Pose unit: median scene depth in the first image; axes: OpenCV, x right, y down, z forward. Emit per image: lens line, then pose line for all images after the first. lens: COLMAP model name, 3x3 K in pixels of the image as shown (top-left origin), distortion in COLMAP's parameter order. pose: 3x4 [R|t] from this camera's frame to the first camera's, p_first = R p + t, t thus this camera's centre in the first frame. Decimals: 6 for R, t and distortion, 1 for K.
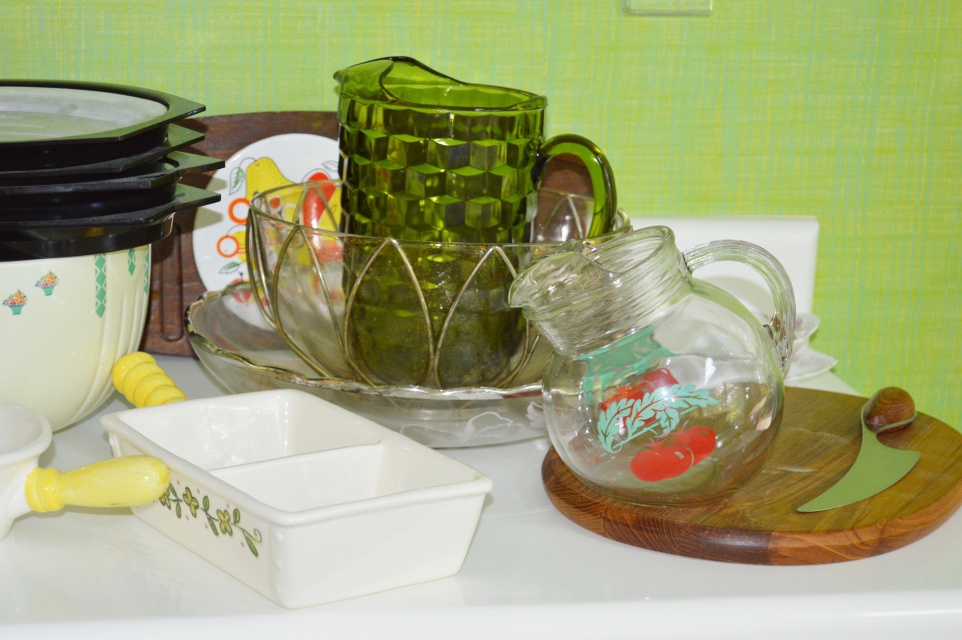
lens RADIAL K [[2040.9, 0, 485.8], [0, 2040.9, 319.0], [0, 0, 1]] dist [-0.048611, 0.000000]
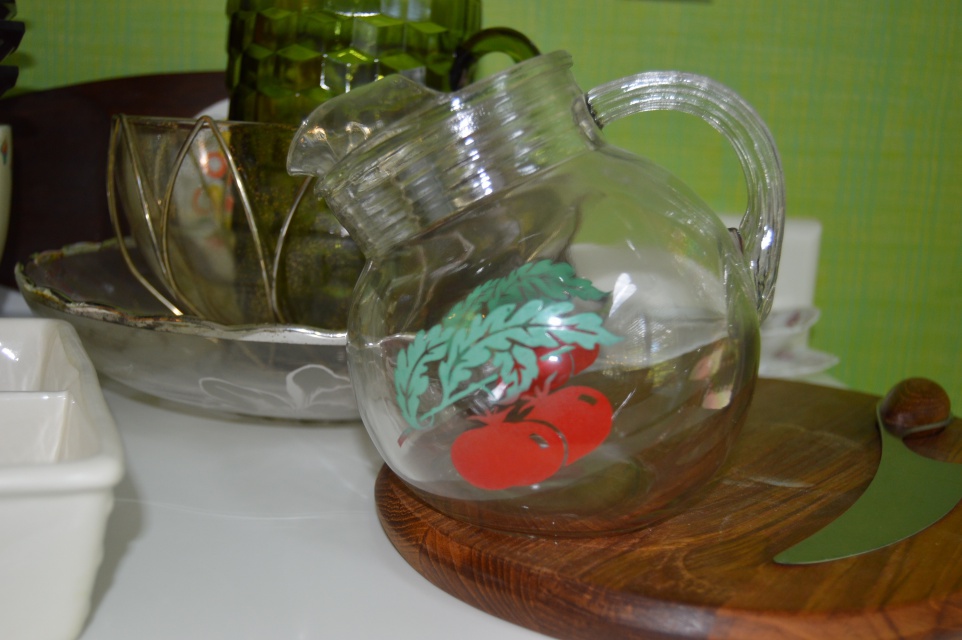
lens RADIAL K [[1027.6, 0, 477.3], [0, 1027.6, 311.1], [0, 0, 1]] dist [-0.071932, 0.000000]
pose [[0.986586, 0.044642, -0.157018, 0.105823], [-0.055638, 0.996244, -0.066346, 0.046533], [0.153467, 0.074193, 0.985365, 0.662742]]
